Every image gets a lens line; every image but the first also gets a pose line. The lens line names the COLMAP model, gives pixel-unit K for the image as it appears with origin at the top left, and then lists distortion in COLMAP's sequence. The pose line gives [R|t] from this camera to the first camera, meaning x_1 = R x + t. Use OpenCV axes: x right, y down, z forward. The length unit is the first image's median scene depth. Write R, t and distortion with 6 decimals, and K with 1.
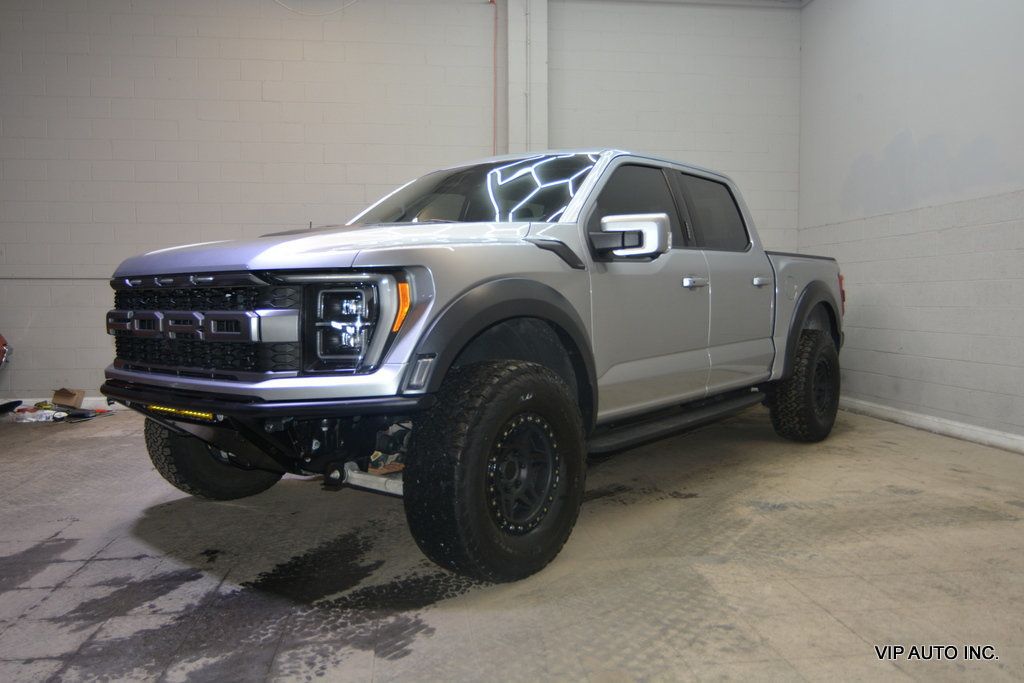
lens RADIAL K [[769.8, 0, 512.9], [0, 769.8, 334.0], [0, 0, 1]] dist [-0.021520, 0.017766]
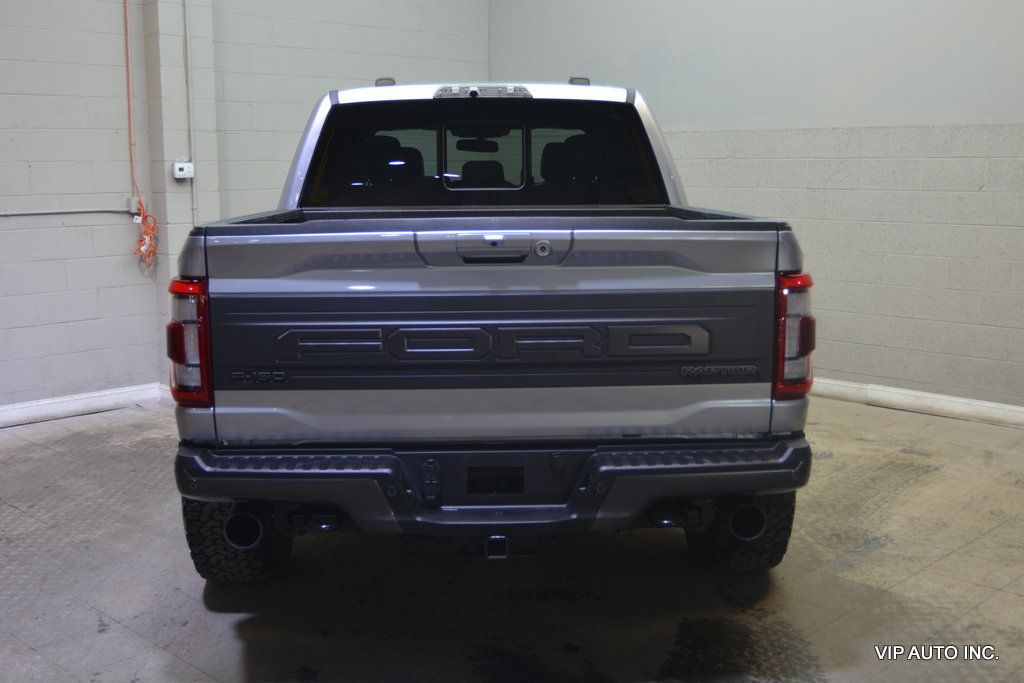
lens RADIAL K [[1126.7, 0, 508.3], [0, 1126.7, 319.2], [0, 0, 1]] dist [-0.013496, 0.000000]
pose [[0.790798, -0.086463, 0.605940, -0.889969], [0.031875, 0.994446, 0.100301, -0.168479], [-0.611247, -0.060003, 0.789162, 0.155431]]
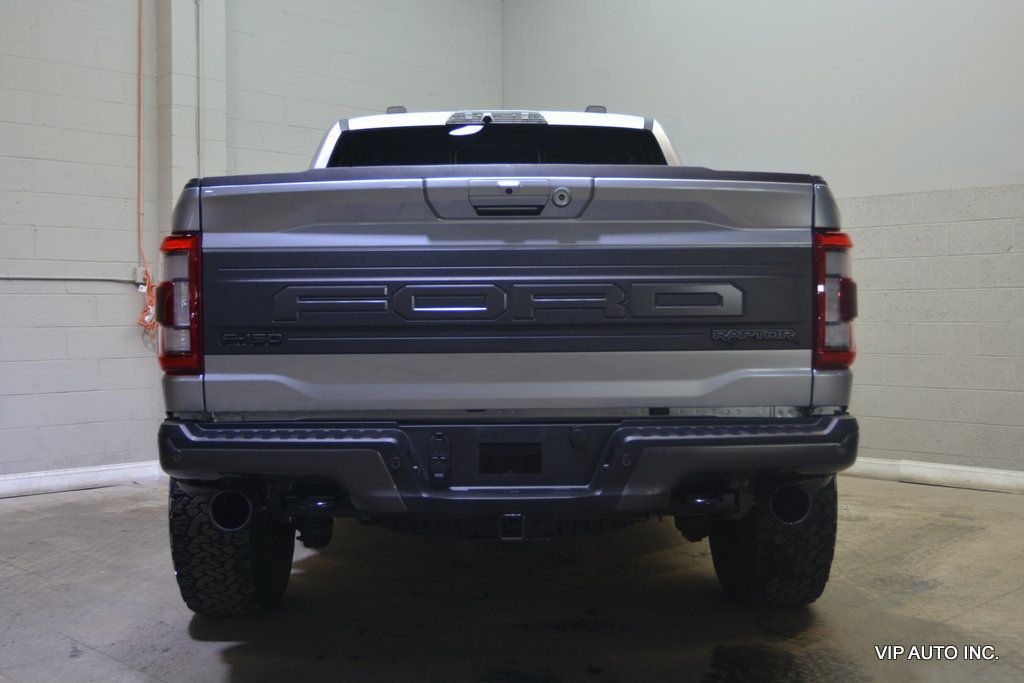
lens RADIAL K [[1126.7, 0, 509.1], [0, 1126.7, 321.1], [0, 0, 1]] dist [-0.013496, 0.000000]
pose [[0.797024, -0.006459, 0.603913, -0.852465], [0.032408, 0.998959, -0.032088, -0.002755], [-0.603077, 0.045147, 0.796404, 0.217330]]
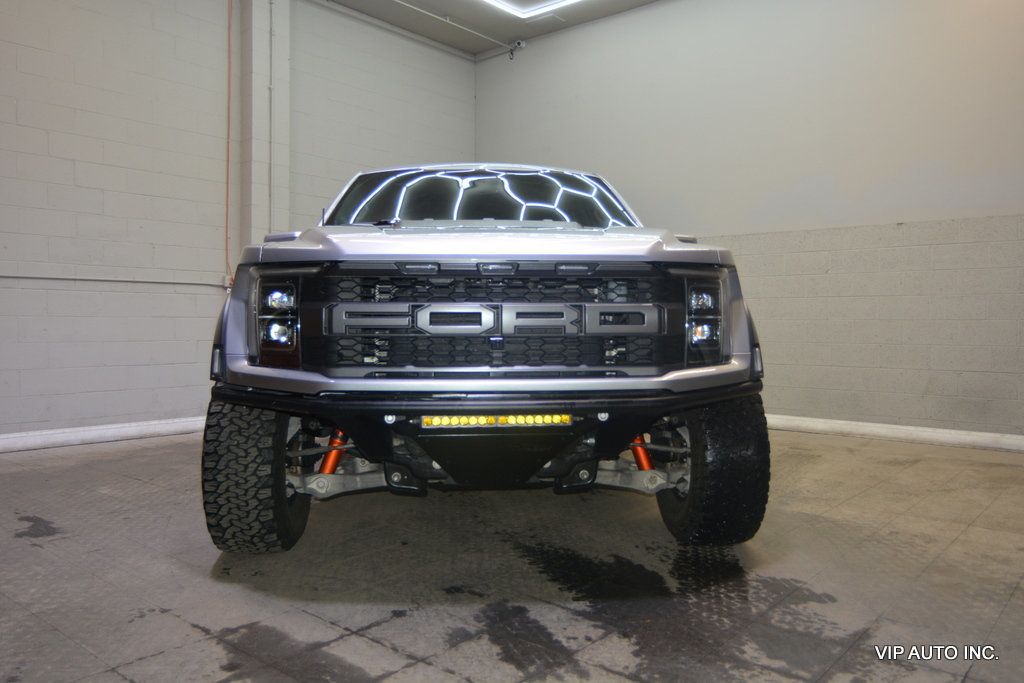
lens RADIAL K [[769.8, 0, 508.7], [0, 769.8, 326.2], [0, 0, 1]] dist [-0.021520, 0.017766]
pose [[0.744317, 0.001200, 0.667825, -0.936306], [0.025568, 0.999214, -0.030291, 0.021431], [-0.667337, 0.039621, 0.743702, 0.323811]]
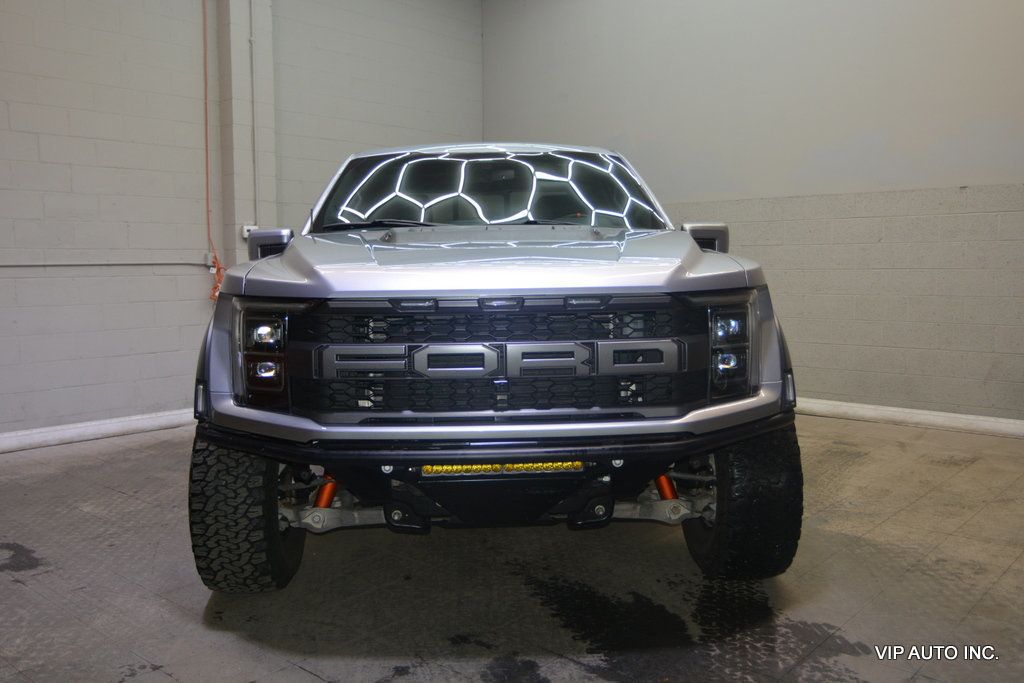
lens RADIAL K [[867.3, 0, 505.5], [0, 867.3, 321.8], [0, 0, 1]] dist [-0.033339, 0.026884]
pose [[0.760363, -0.047881, 0.647731, -0.942375], [0.037869, 0.998851, 0.029382, -0.069936], [-0.648393, 0.002188, 0.761303, 0.293714]]
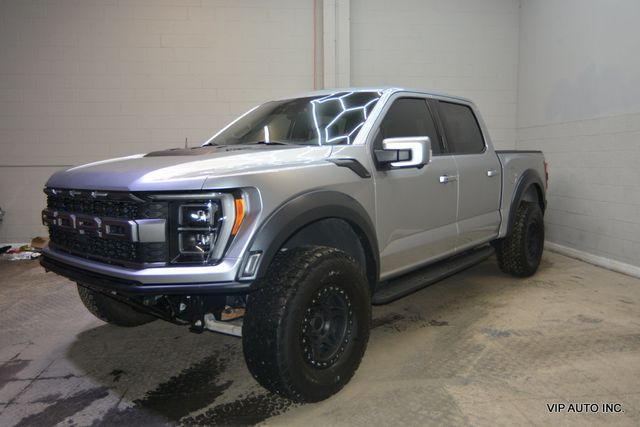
lens RADIAL K [[481.1, 0, 319.4], [0, 481.1, 206.7], [0, 0, 1]] dist [-0.021520, 0.017766]
pose [[0.999652, -0.002688, -0.026256, 0.022038], [0.003964, 0.998808, 0.048642, -0.079347], [0.026094, -0.048729, 0.998471, 0.106090]]
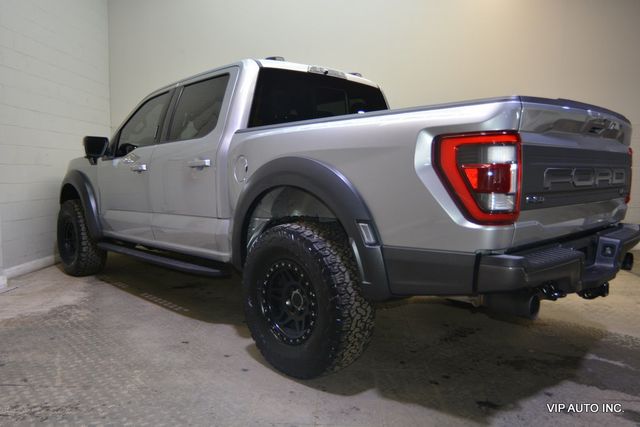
lens RADIAL K [[481.1, 0, 314.4], [0, 481.1, 202.1], [0, 0, 1]] dist [-0.021520, 0.017766]
pose [[0.191026, -0.059425, 0.979785, -1.142405], [0.044686, 0.997657, 0.051797, -0.067914], [-0.980567, 0.033888, 0.193234, 1.240611]]
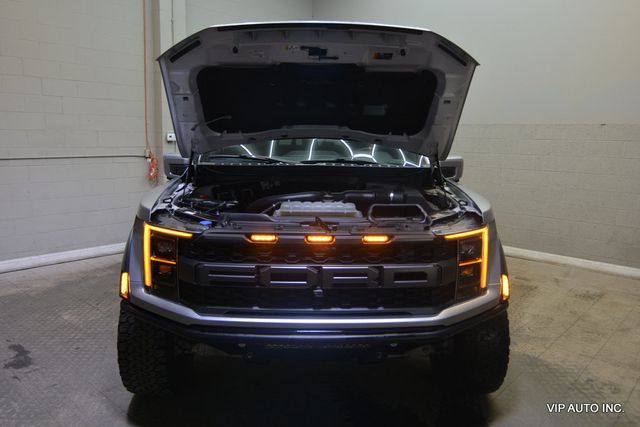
lens RADIAL K [[481.1, 0, 315.6], [0, 481.1, 201.9], [0, 0, 1]] dist [-0.021520, 0.017766]
pose [[0.769335, -0.071575, 0.634823, -0.845198], [0.010752, 0.995014, 0.099157, -0.182688], [-0.638755, -0.069459, 0.766269, 0.408006]]
